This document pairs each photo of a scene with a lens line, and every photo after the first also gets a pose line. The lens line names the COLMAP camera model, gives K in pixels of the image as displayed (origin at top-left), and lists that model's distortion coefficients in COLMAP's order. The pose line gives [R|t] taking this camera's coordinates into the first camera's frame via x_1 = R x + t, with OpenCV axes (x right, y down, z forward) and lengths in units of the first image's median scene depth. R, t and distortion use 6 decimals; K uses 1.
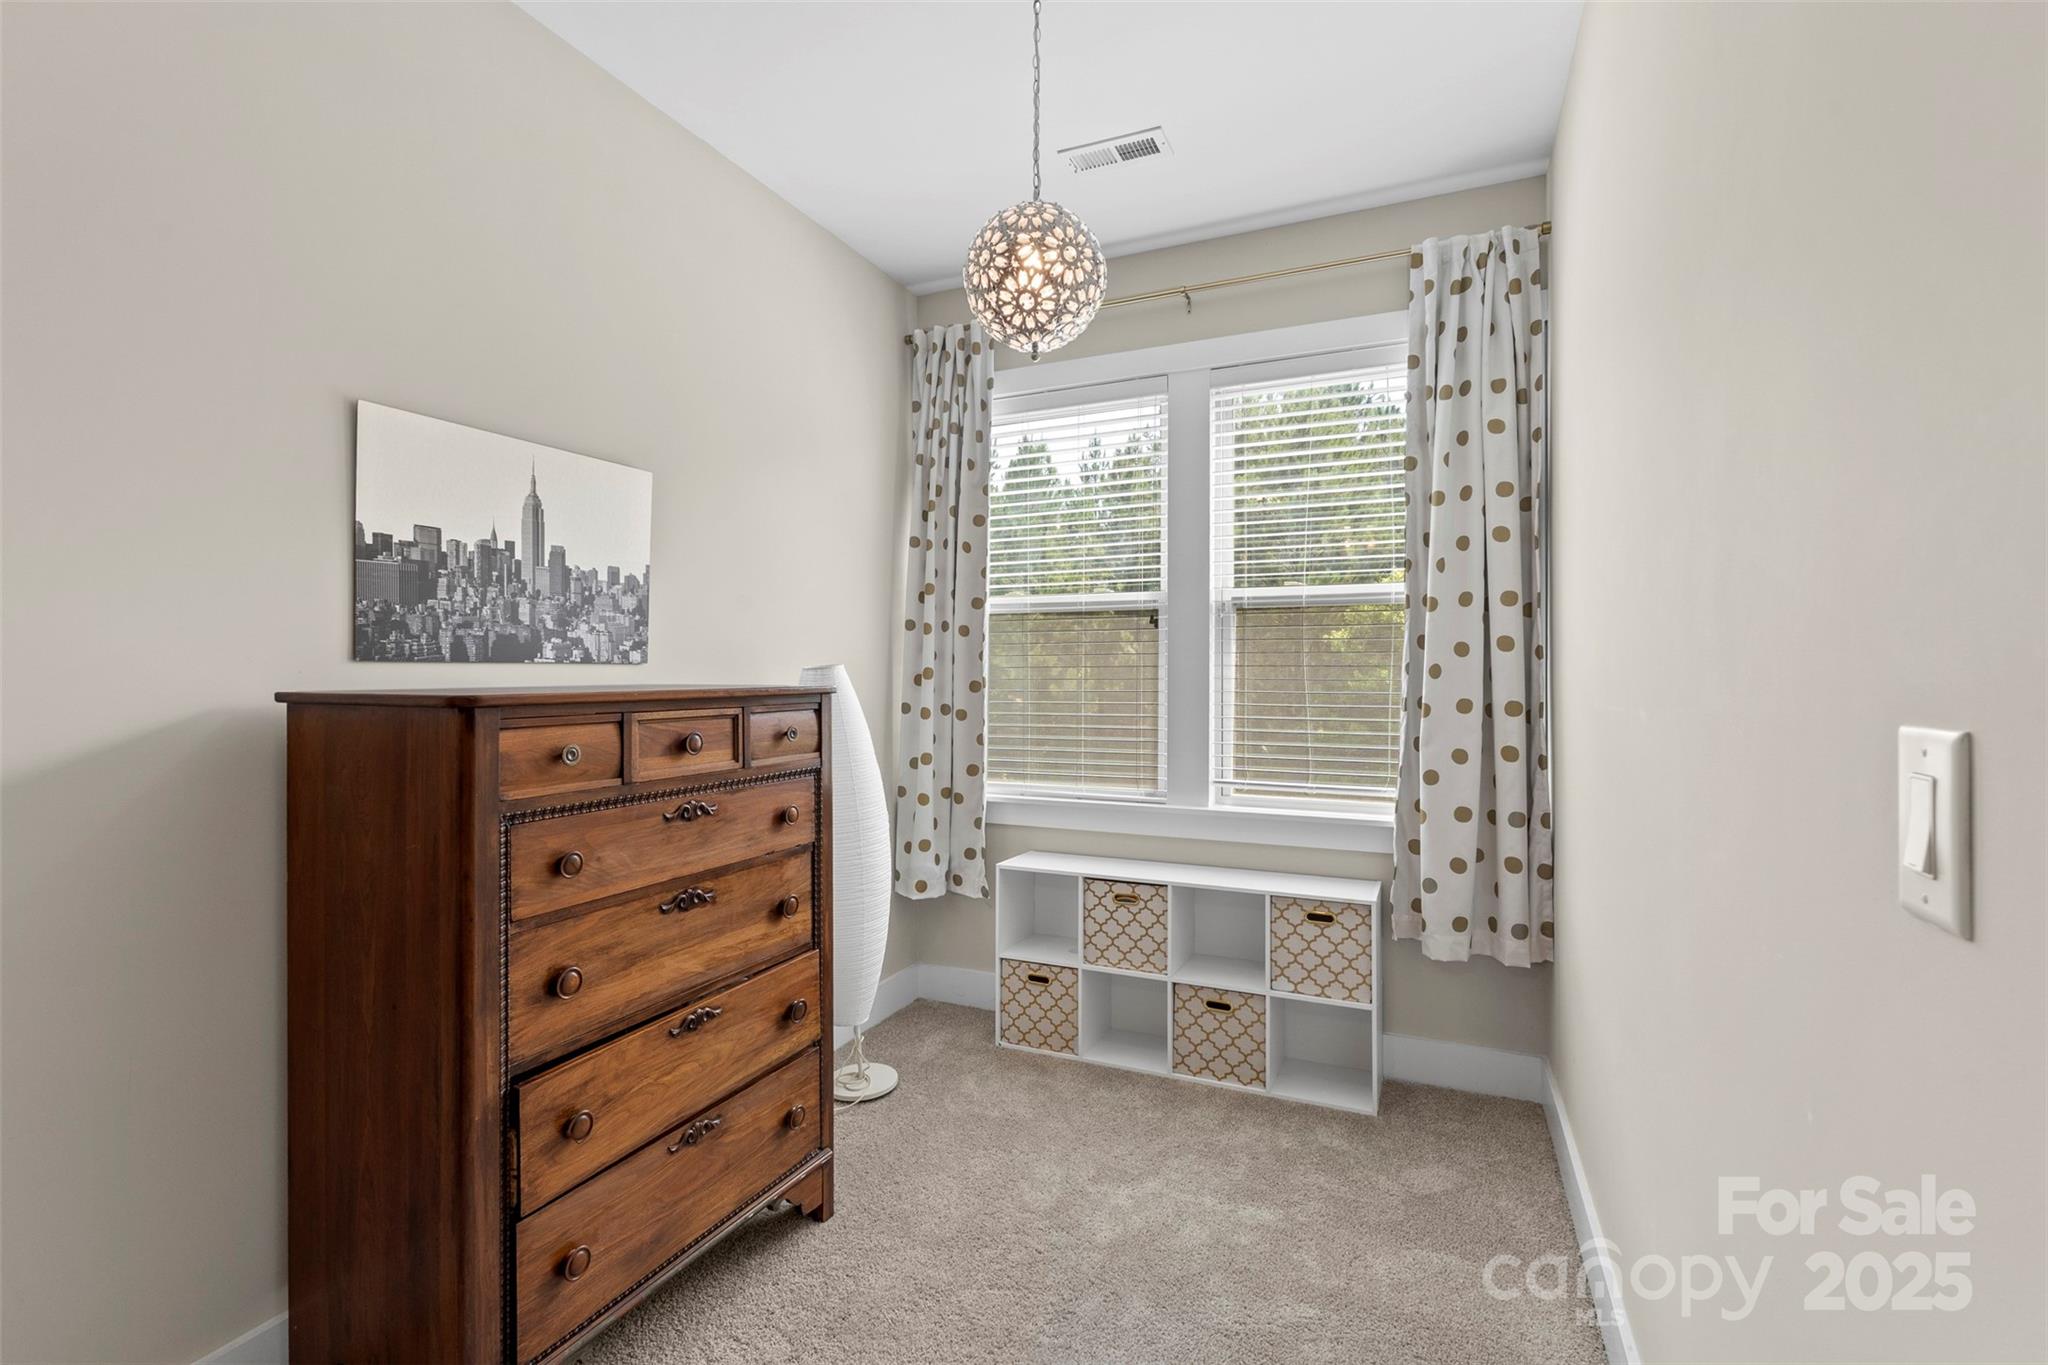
lens RADIAL K [[912.4, 0, 1021.8], [0, 912.4, 672.5], [0, 0, 1]] dist [-0.001705, 0.000228]
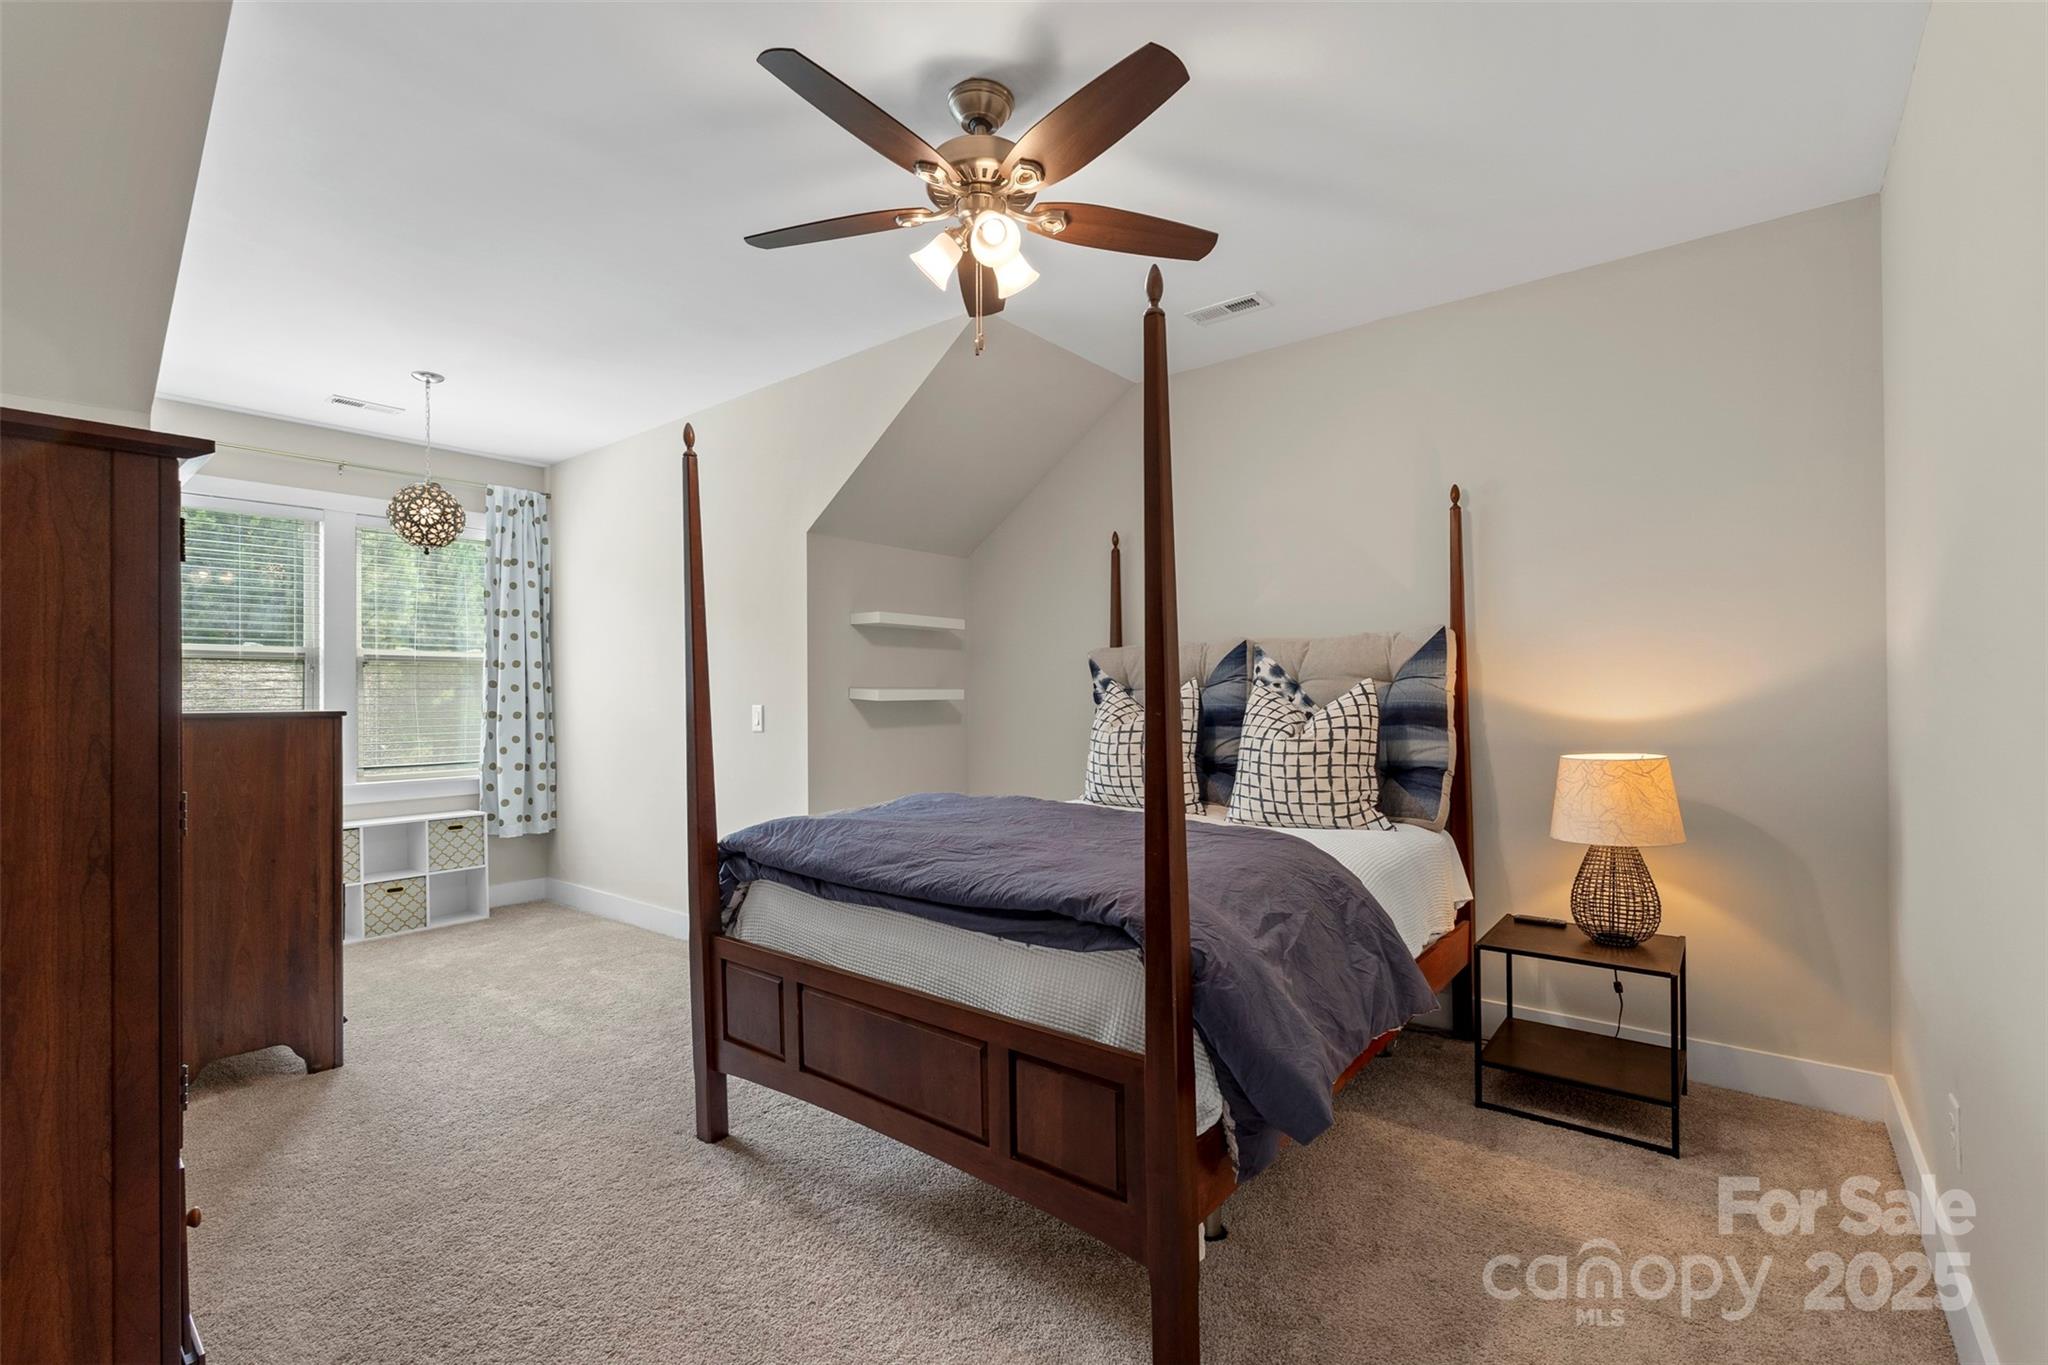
lens RADIAL K [[912.4, 0, 1023.0], [0, 912.4, 688.8], [0, 0, 1]] dist [-0.001705, 0.000228]
pose [[0.259395, 0.004464, 0.965761, -1.235594], [0.005998, 0.999963, -0.006233, -0.004006], [-0.965753, 0.007409, 0.259358, -0.662443]]
